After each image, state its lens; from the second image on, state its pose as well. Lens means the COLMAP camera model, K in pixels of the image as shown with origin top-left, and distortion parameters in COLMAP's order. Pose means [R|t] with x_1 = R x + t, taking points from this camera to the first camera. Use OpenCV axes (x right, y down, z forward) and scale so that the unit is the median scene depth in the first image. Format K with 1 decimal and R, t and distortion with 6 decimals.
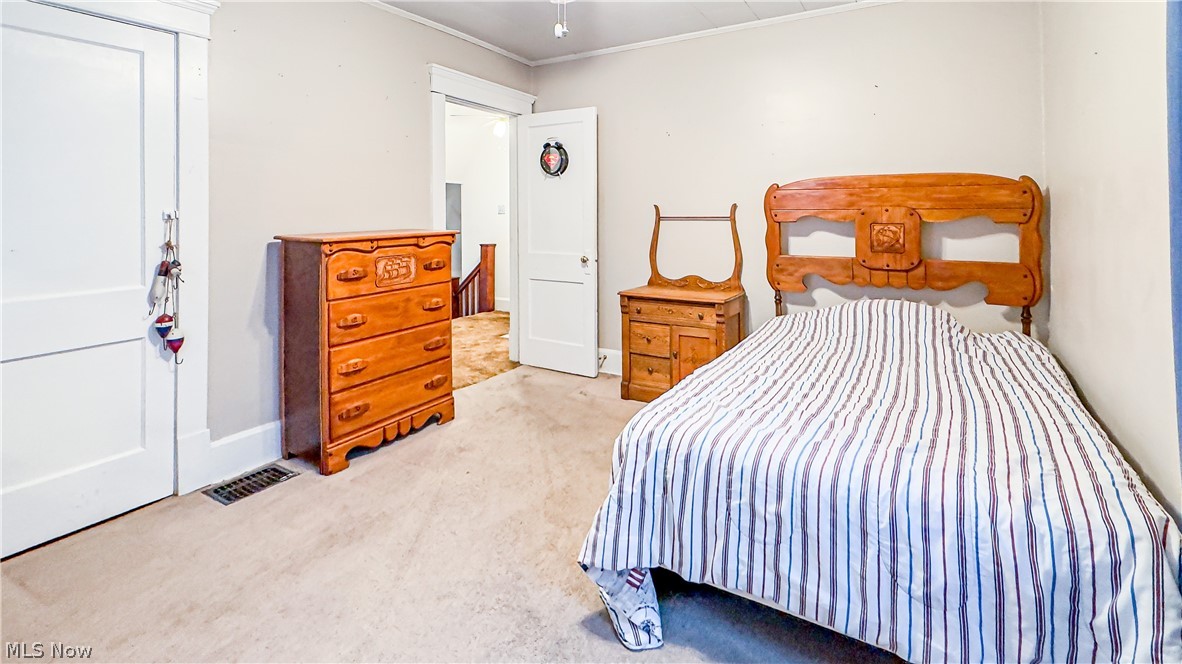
lens RADIAL K [[507.2, 0, 591.0], [0, 507.2, 332.0], [0, 0, 1]] dist [0.000623, 0.000140]
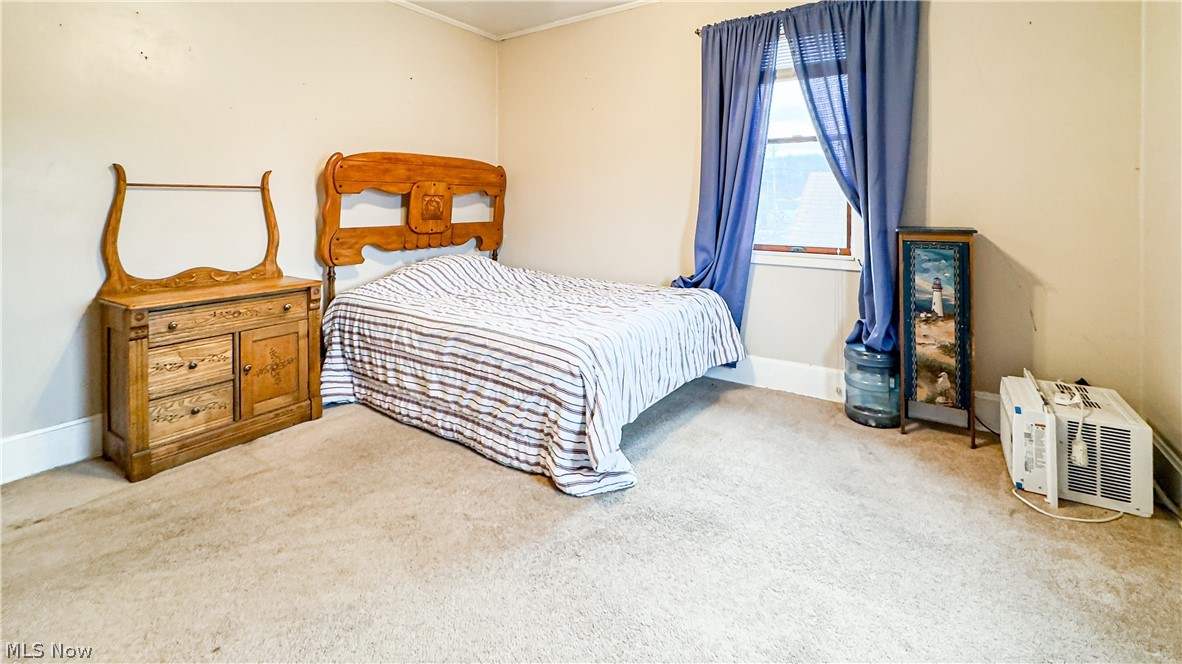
lens RADIAL K [[507.2, 0, 591.0], [0, 507.2, 332.0], [0, 0, 1]] dist [0.000623, 0.000140]
pose [[0.019637, -0.256524, 0.966338, -0.649493], [0.205079, 0.947007, 0.247225, -0.116080], [-0.978548, 0.193320, 0.071204, 0.554811]]
